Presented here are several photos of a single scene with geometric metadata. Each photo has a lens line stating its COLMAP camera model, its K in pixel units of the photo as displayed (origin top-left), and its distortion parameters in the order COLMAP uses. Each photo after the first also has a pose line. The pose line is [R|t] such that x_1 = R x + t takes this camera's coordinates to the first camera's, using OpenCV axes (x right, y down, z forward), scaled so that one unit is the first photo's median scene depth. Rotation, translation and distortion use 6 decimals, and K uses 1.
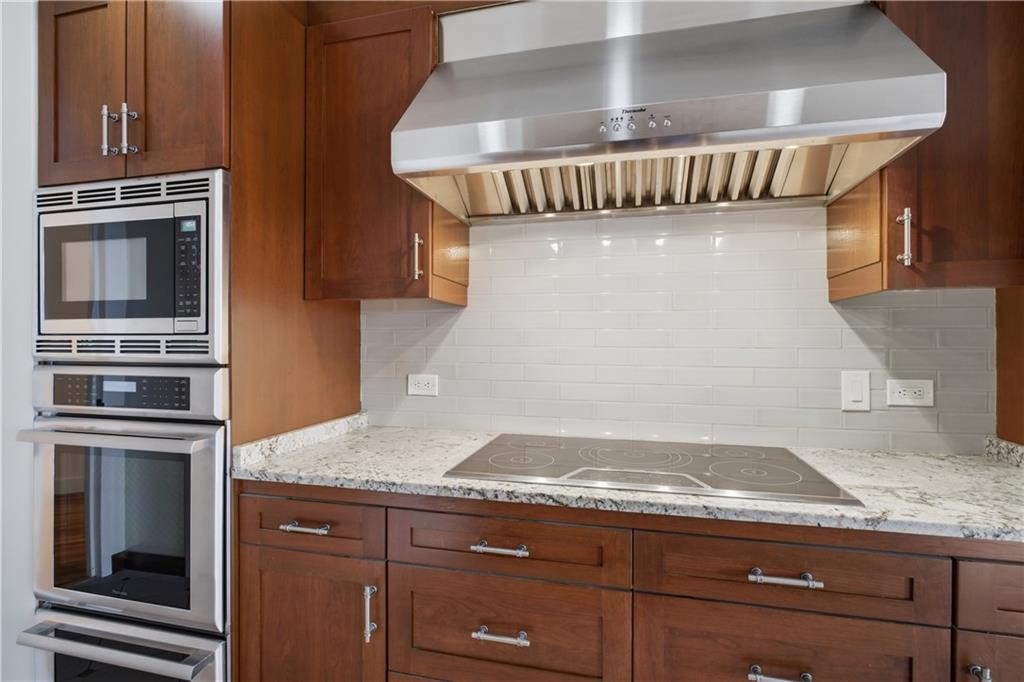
lens RADIAL K [[486.1, 0, 516.9], [0, 486.1, 343.5], [0, 0, 1]] dist [-0.004439, 0.002790]
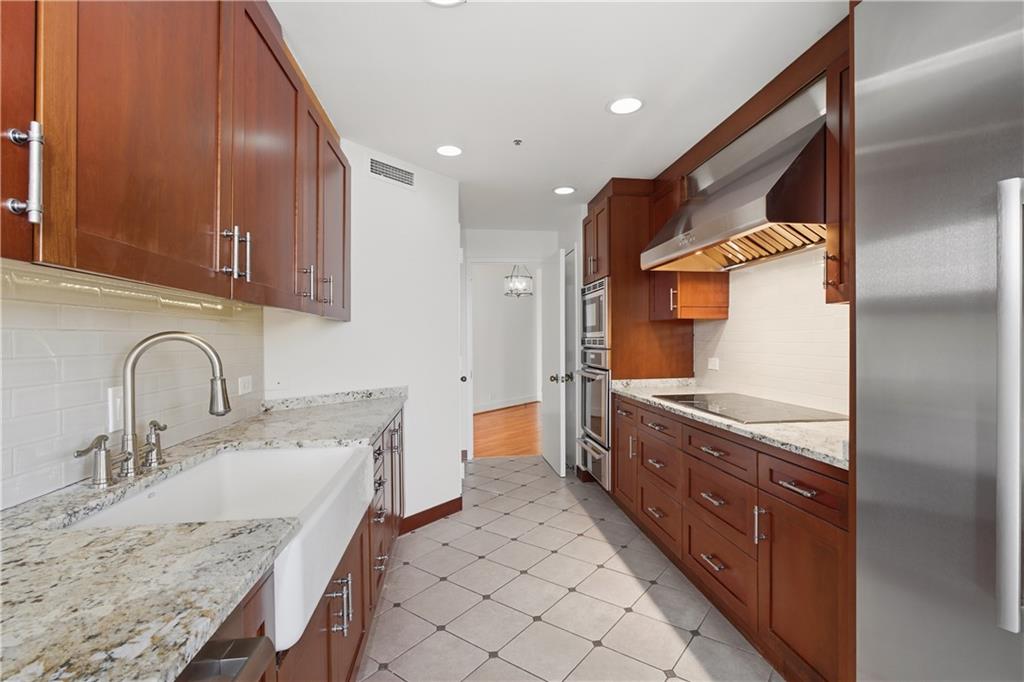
lens RADIAL K [[486.1, 0, 515.4], [0, 486.1, 338.0], [0, 0, 1]] dist [-0.004439, 0.002790]
pose [[0.349782, -0.008360, -0.936794, 1.531941], [0.002540, 0.999965, -0.007976, 0.003441], [0.936828, 0.000411, 0.349791, -0.372791]]
